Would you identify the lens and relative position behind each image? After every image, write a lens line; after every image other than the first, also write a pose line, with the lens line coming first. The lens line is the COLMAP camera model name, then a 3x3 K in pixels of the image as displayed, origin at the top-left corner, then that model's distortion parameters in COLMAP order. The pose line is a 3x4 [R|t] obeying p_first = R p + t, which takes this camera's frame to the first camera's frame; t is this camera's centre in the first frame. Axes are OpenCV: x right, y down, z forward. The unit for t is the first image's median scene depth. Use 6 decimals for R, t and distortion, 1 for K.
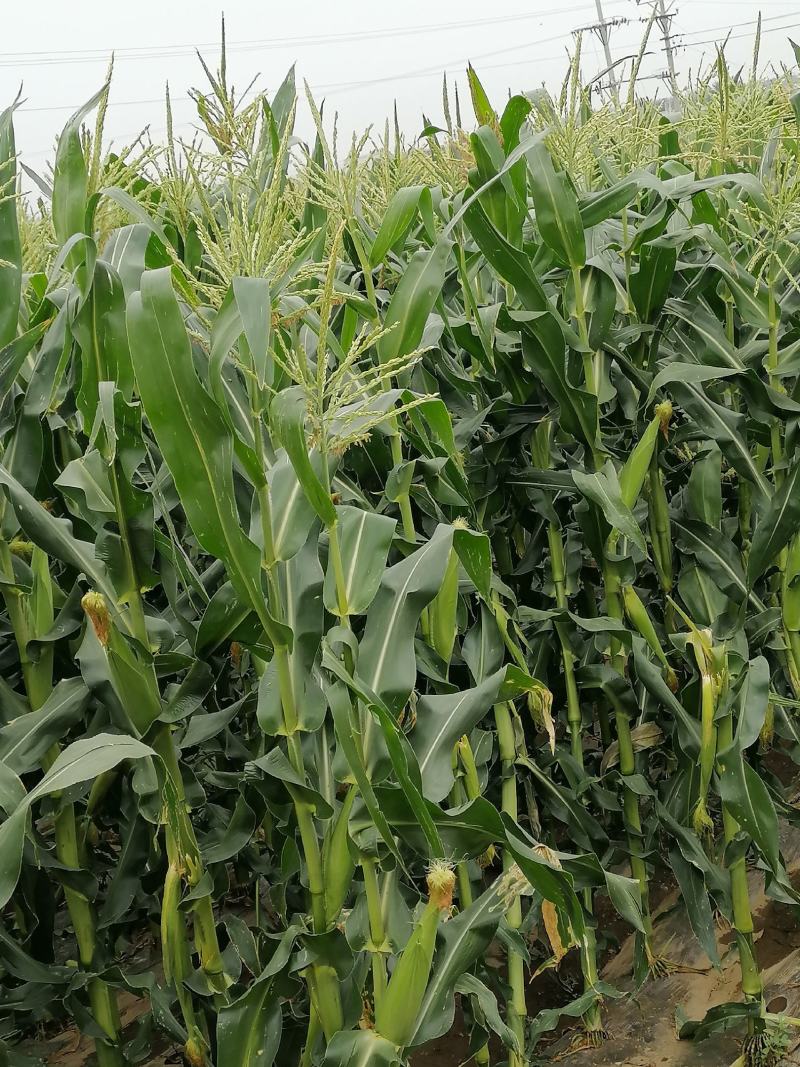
lens RADIAL K [[1551.8, 0, 333.3], [0, 1551.8, 620.6], [0, 0, 1]] dist [-0.006802, -0.019628]
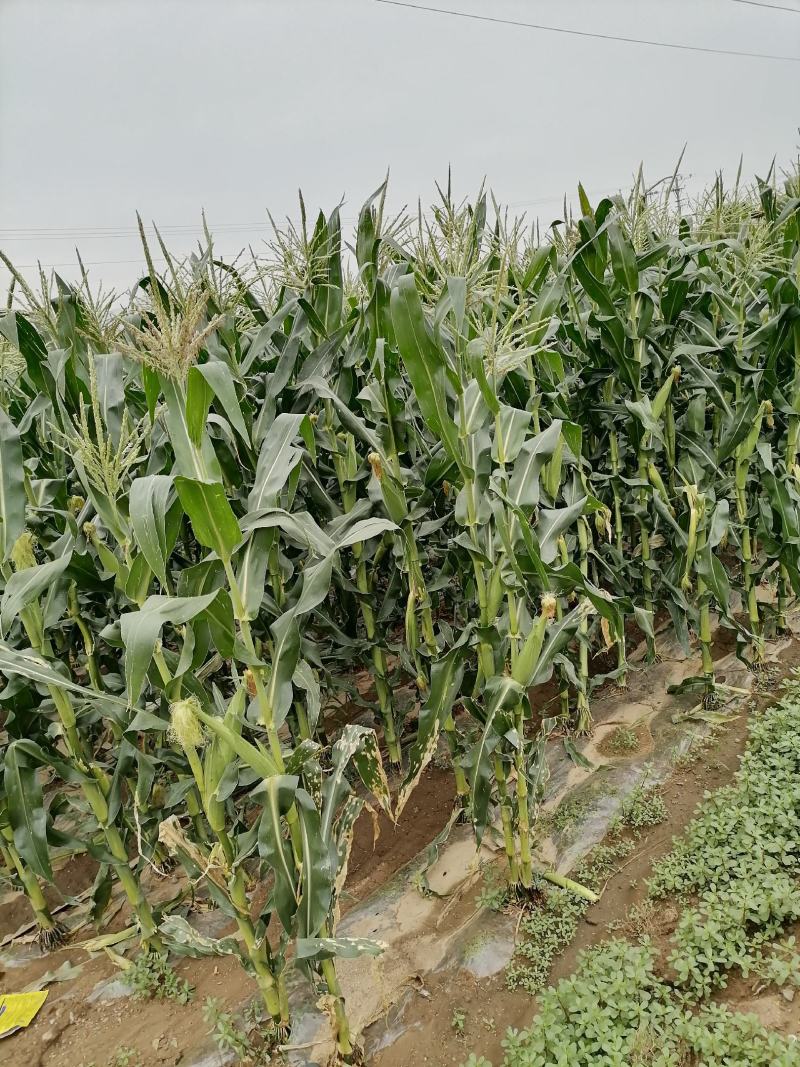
lens RADIAL K [[672.0, 0, 385.2], [0, 672.0, 581.6], [0, 0, 1]] dist [0.002736, -0.001197]
pose [[0.986478, 0.032830, -0.160570, 0.002213], [-0.015363, 0.993941, 0.108835, 0.046442], [0.163171, -0.104897, 0.981006, 0.132221]]
